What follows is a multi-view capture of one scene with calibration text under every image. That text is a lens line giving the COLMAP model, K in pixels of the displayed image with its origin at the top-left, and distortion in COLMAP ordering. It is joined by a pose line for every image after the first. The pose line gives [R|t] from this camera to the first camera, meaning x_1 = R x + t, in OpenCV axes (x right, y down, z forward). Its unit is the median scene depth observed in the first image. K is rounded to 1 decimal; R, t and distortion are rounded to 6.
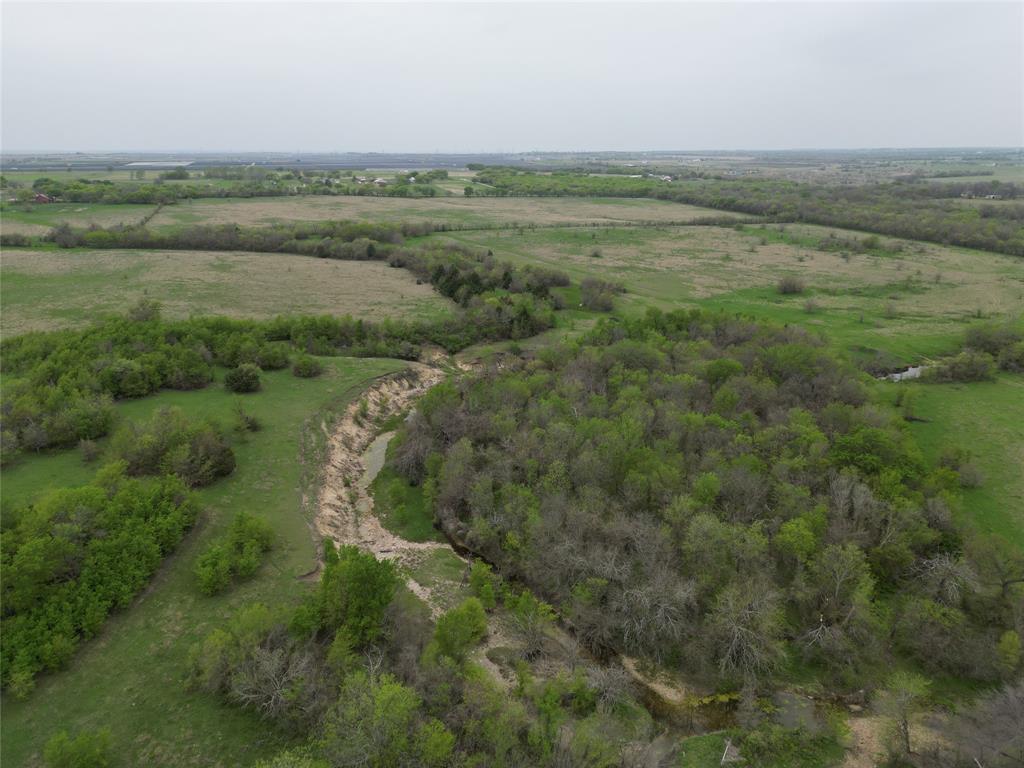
lens RADIAL K [[714.1, 0, 515.2], [0, 714.1, 382.7], [0, 0, 1]] dist [0.078081, -0.072336]
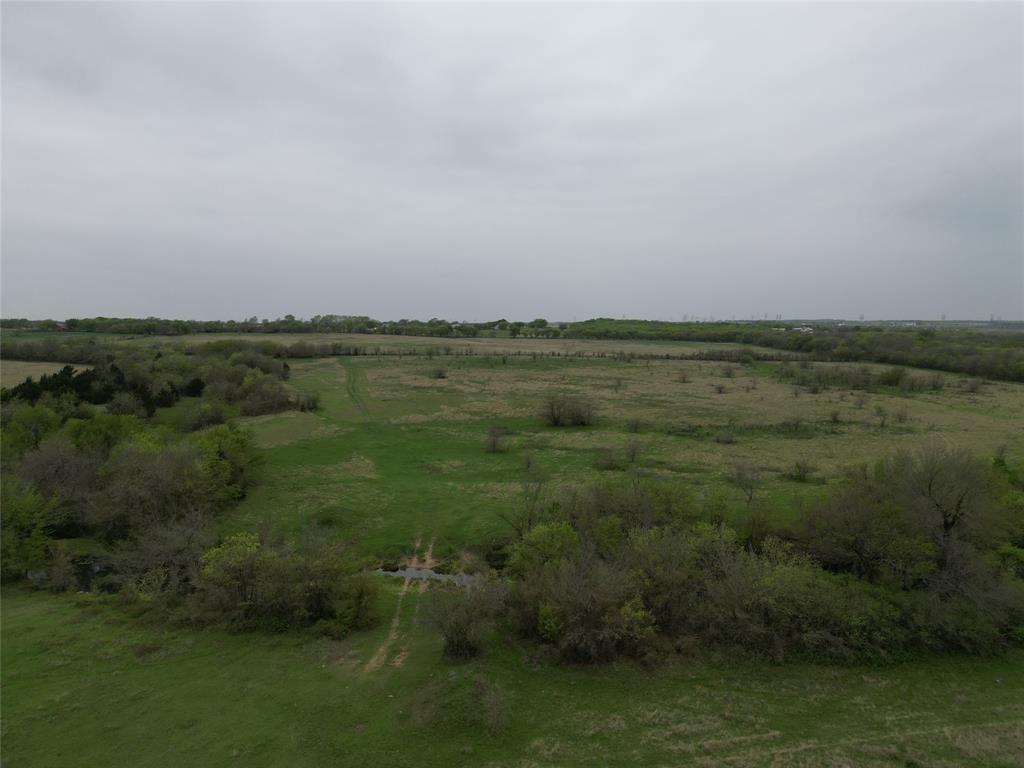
lens RADIAL K [[714.1, 0, 514.0], [0, 714.1, 391.8], [0, 0, 1]] dist [0.078081, -0.072336]
pose [[0.951635, 0.029192, -0.305841, 0.754678], [-0.094712, 0.974867, -0.201652, -0.038194], [0.292267, 0.220865, 0.930483, 0.632158]]
